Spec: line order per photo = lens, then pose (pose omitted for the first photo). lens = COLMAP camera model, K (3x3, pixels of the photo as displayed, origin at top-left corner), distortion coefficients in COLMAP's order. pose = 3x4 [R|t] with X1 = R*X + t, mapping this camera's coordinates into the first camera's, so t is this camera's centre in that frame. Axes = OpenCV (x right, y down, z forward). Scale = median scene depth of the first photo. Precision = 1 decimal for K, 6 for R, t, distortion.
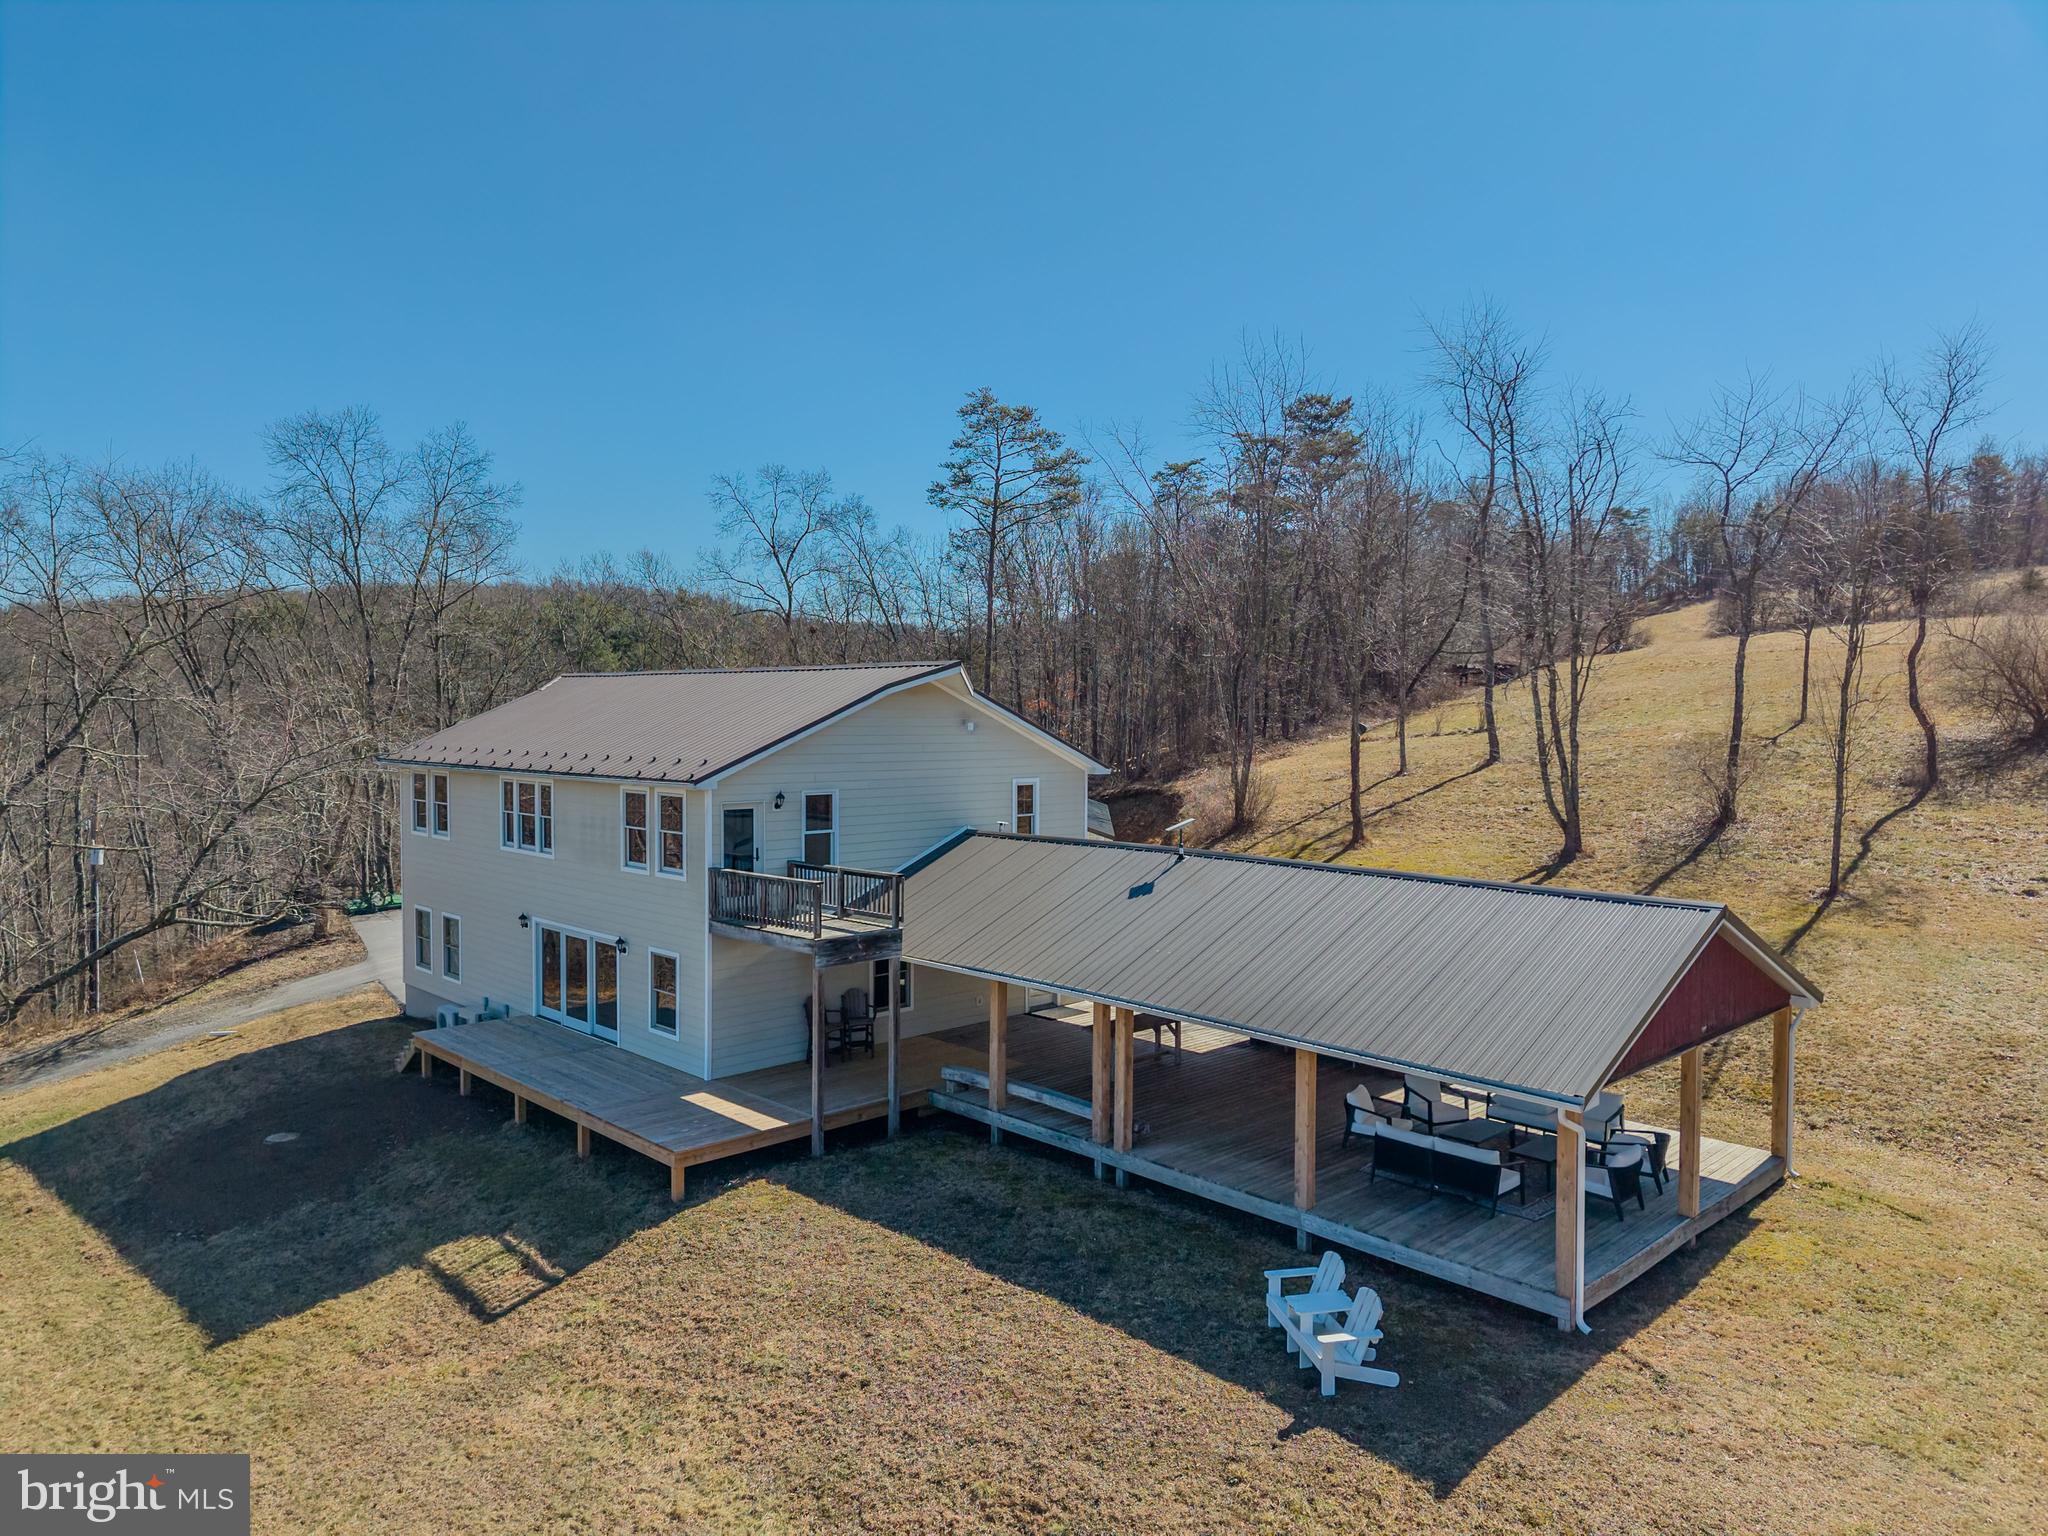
lens RADIAL K [[1366.3, 0, 1024.0], [0, 1366.3, 768.0], [0, 0, 1]] dist [0.022813, -0.023846]
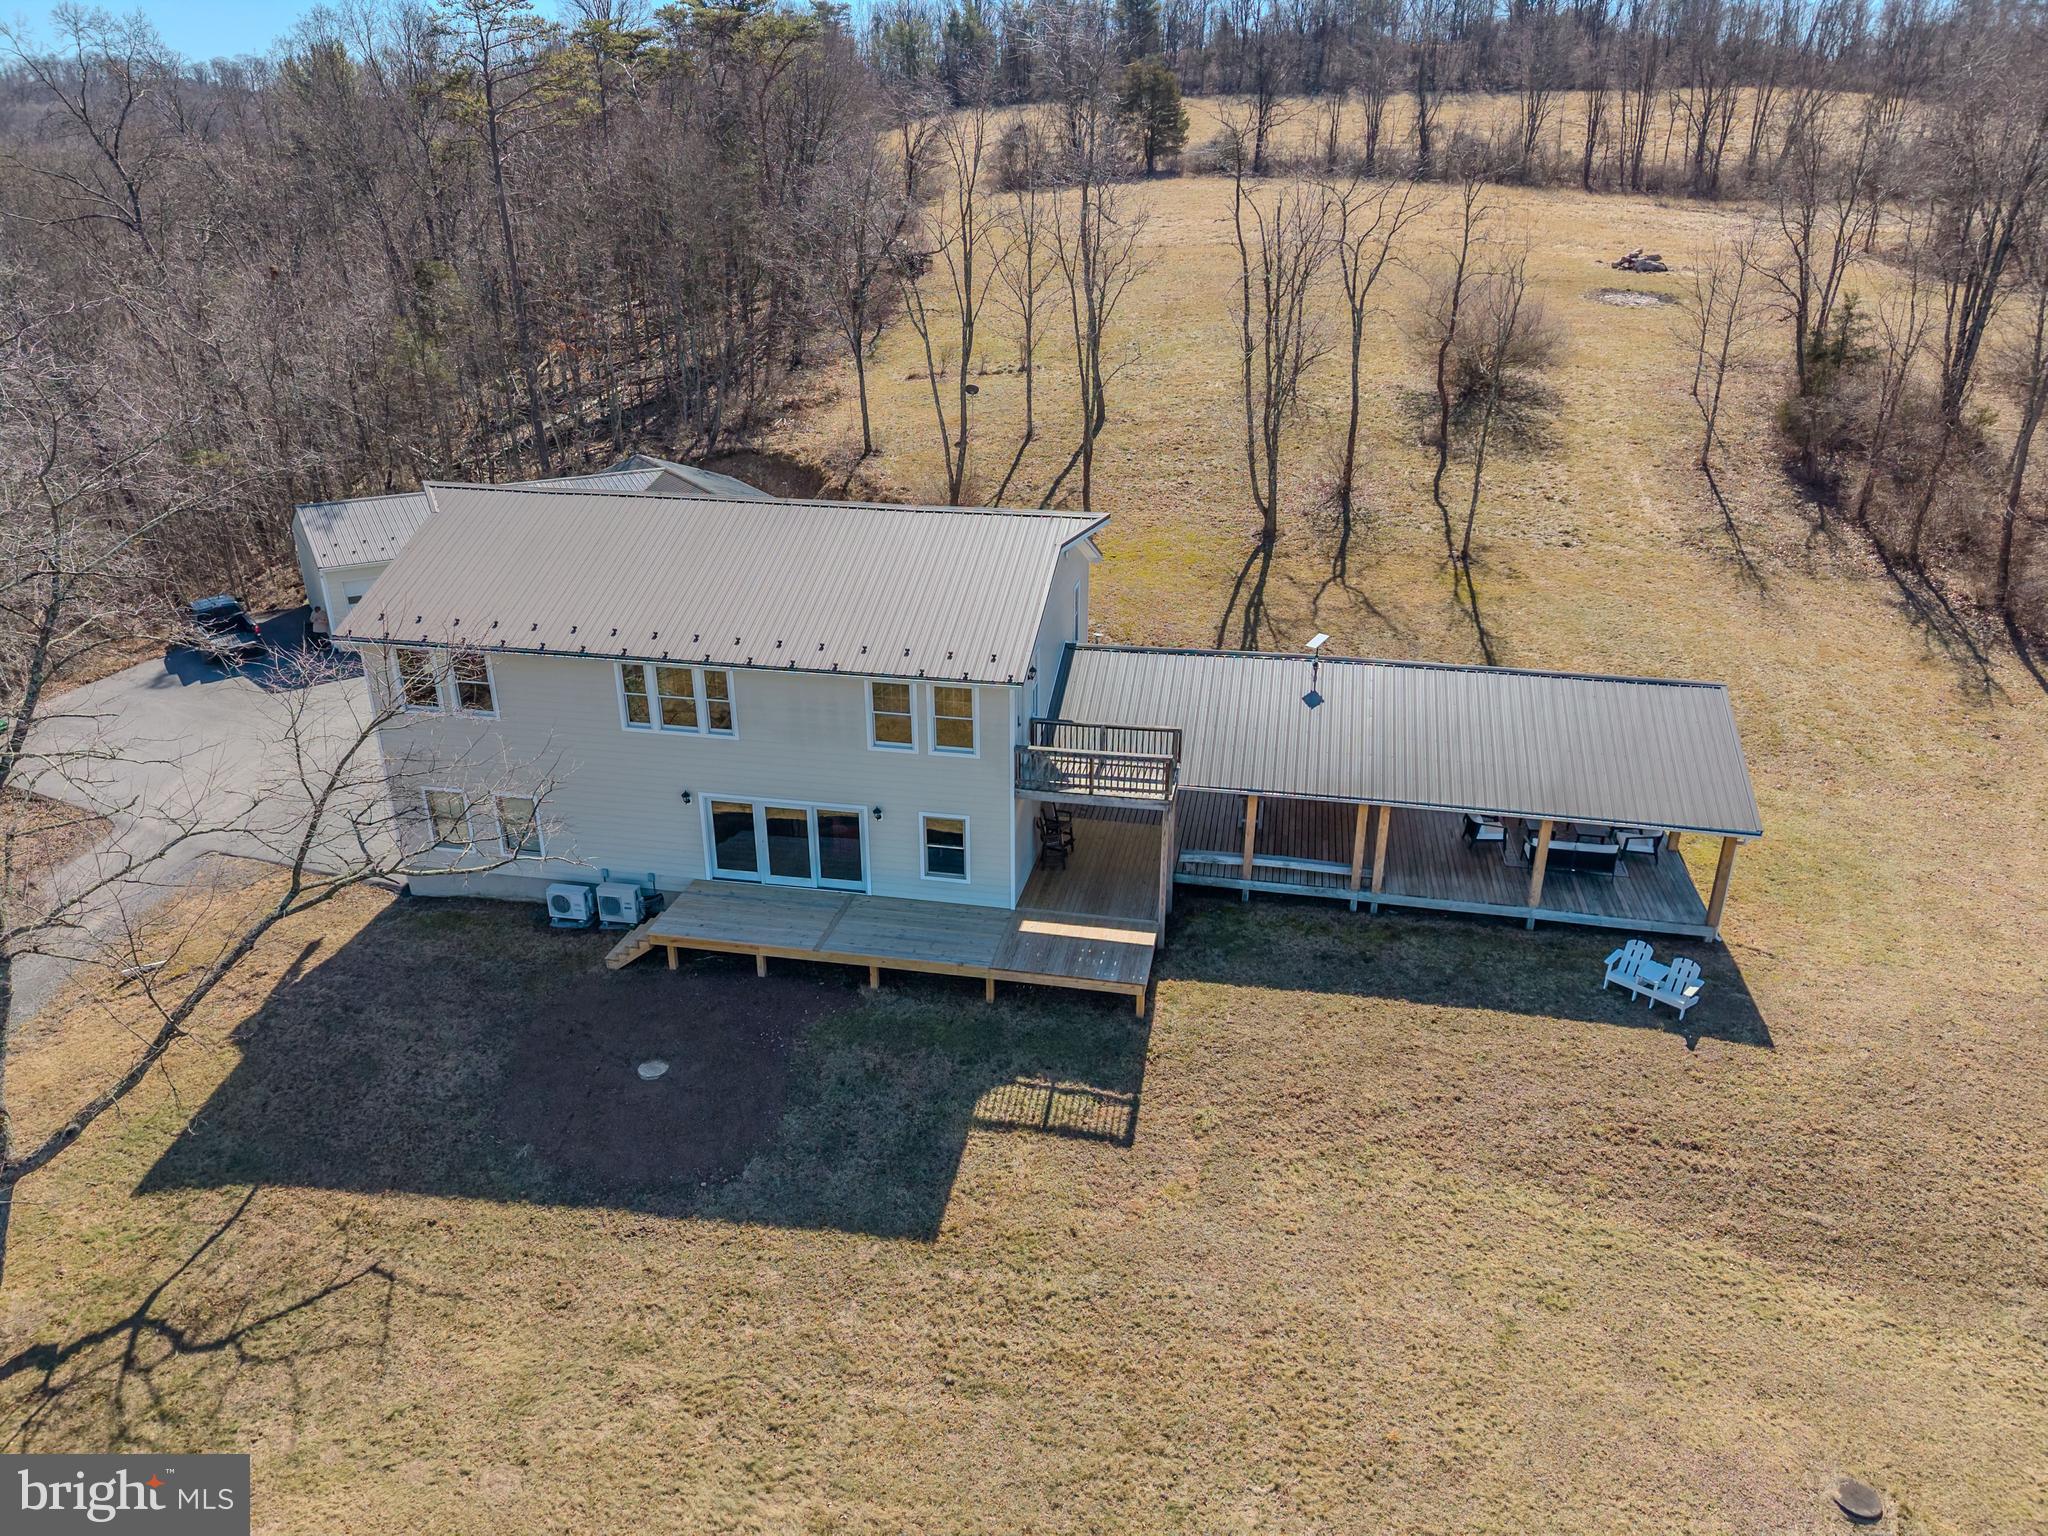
lens RADIAL K [[1366.3, 0, 1024.0], [0, 1366.3, 768.0], [0, 0, 1]] dist [0.022813, -0.023846]
pose [[0.823262, -0.225028, 0.521155, -0.831233], [0.025403, 0.931757, 0.362192, -0.328960], [-0.567093, -0.284940, 0.772797, 0.096744]]
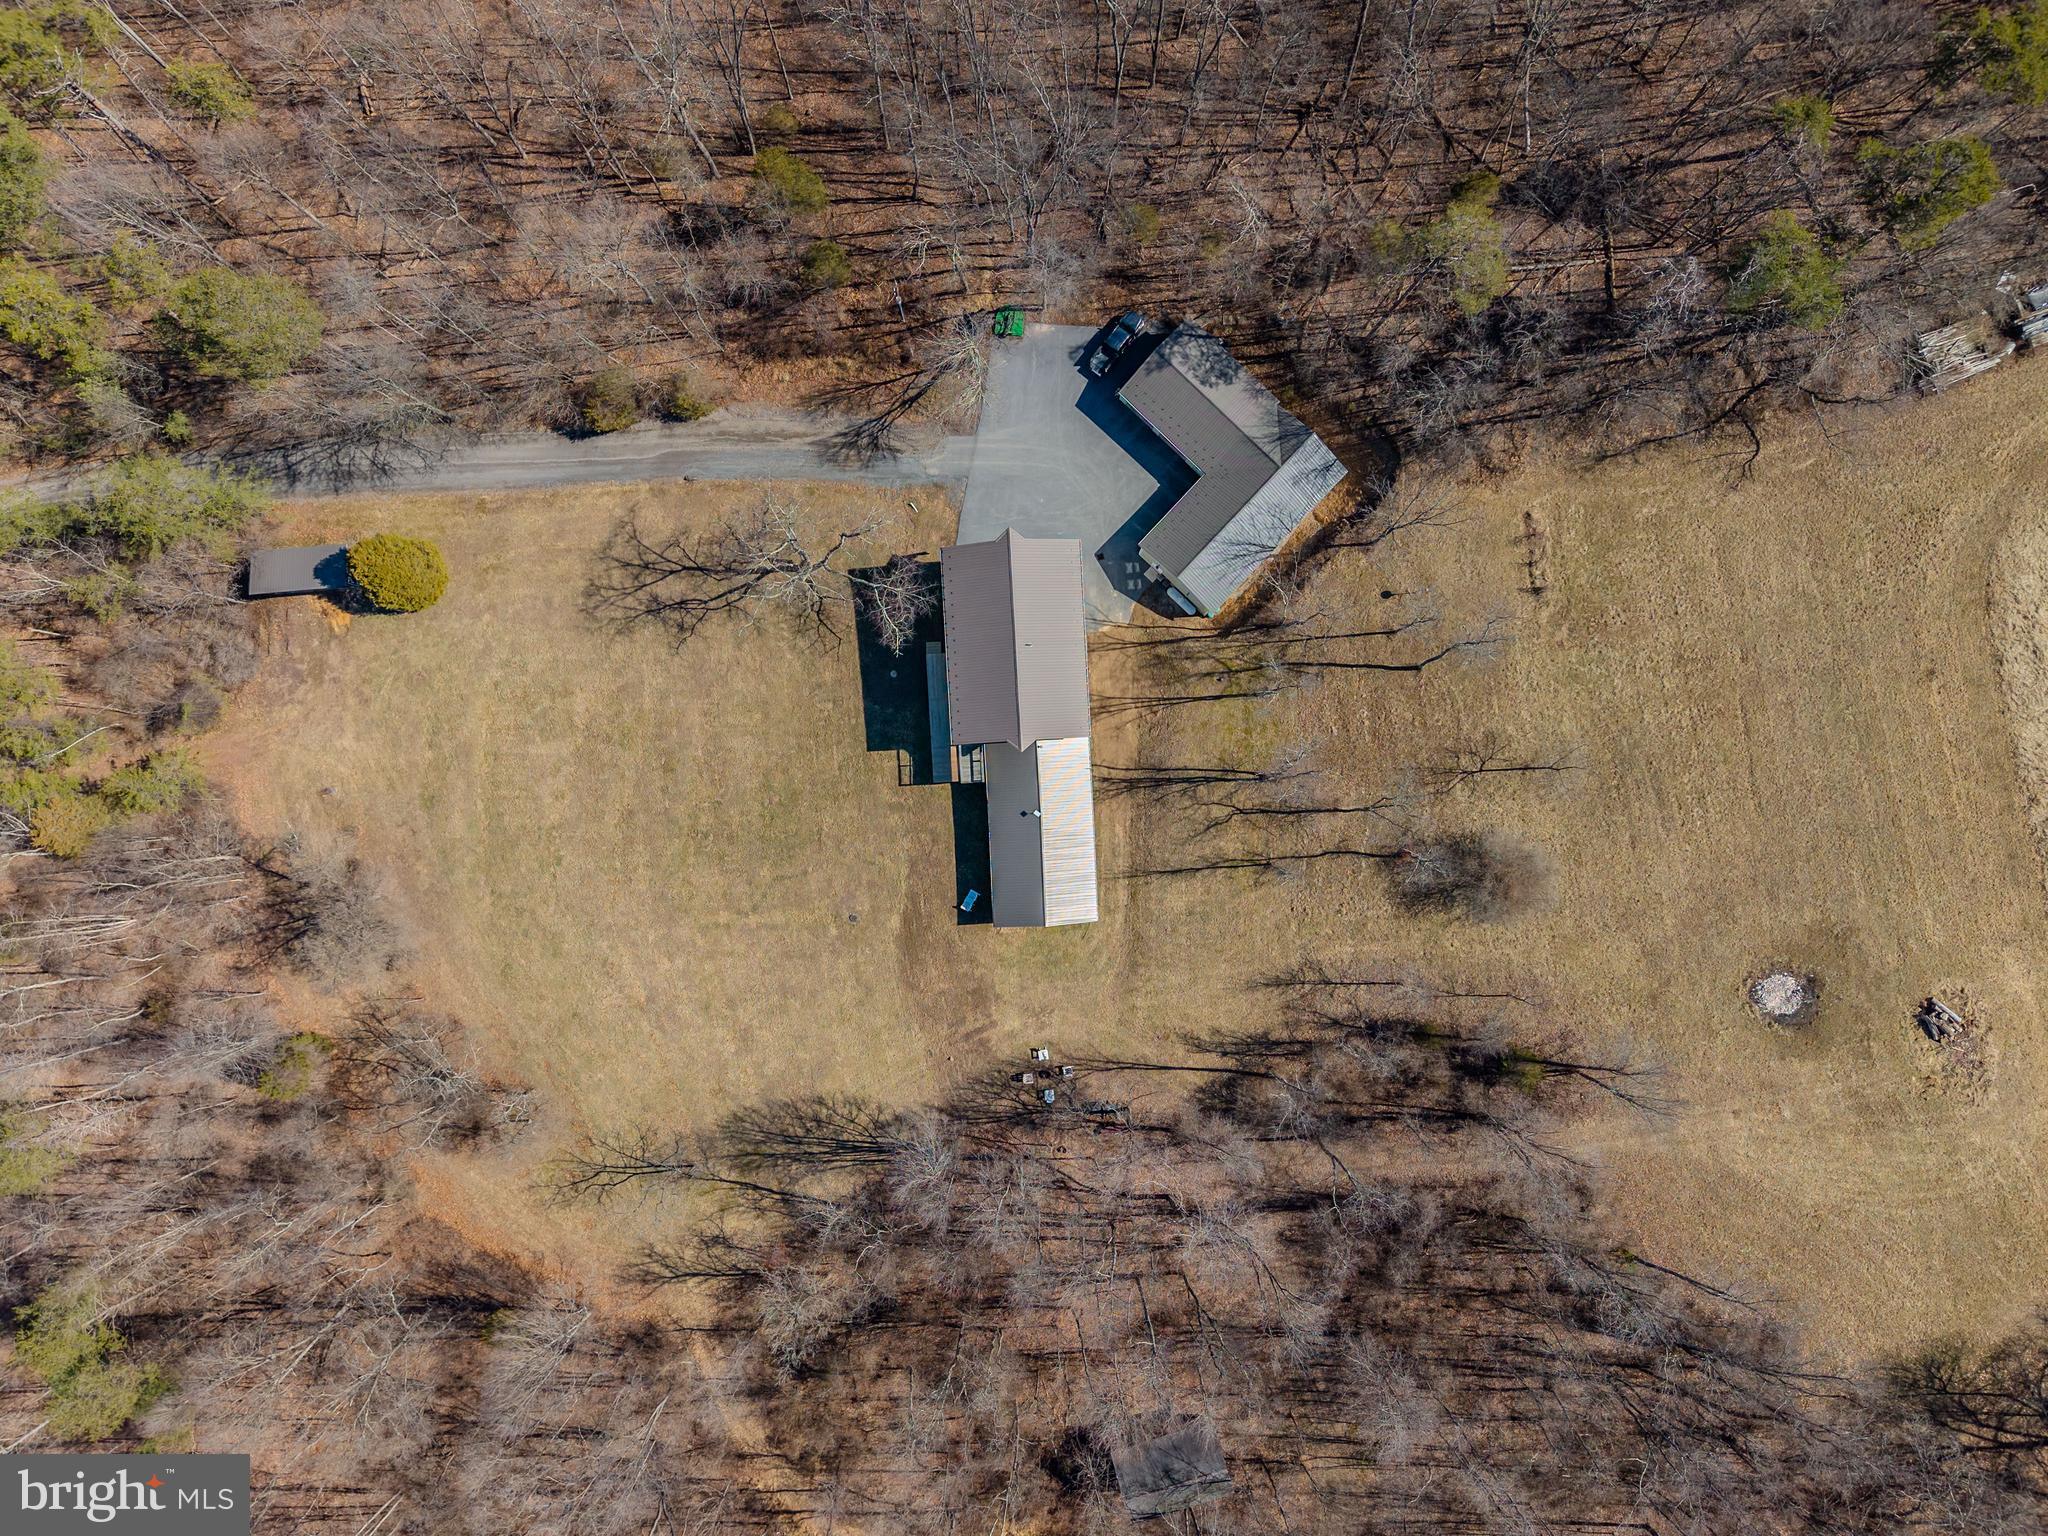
lens RADIAL K [[1366.3, 0, 1024.0], [0, 1366.3, 768.0], [0, 0, 1]] dist [0.022813, -0.023846]
pose [[0.758689, 0.651452, 0.000924, -0.018235], [-0.024118, 0.026671, 0.999353, -4.354744], [0.651006, -0.758221, 0.035947, 0.916296]]
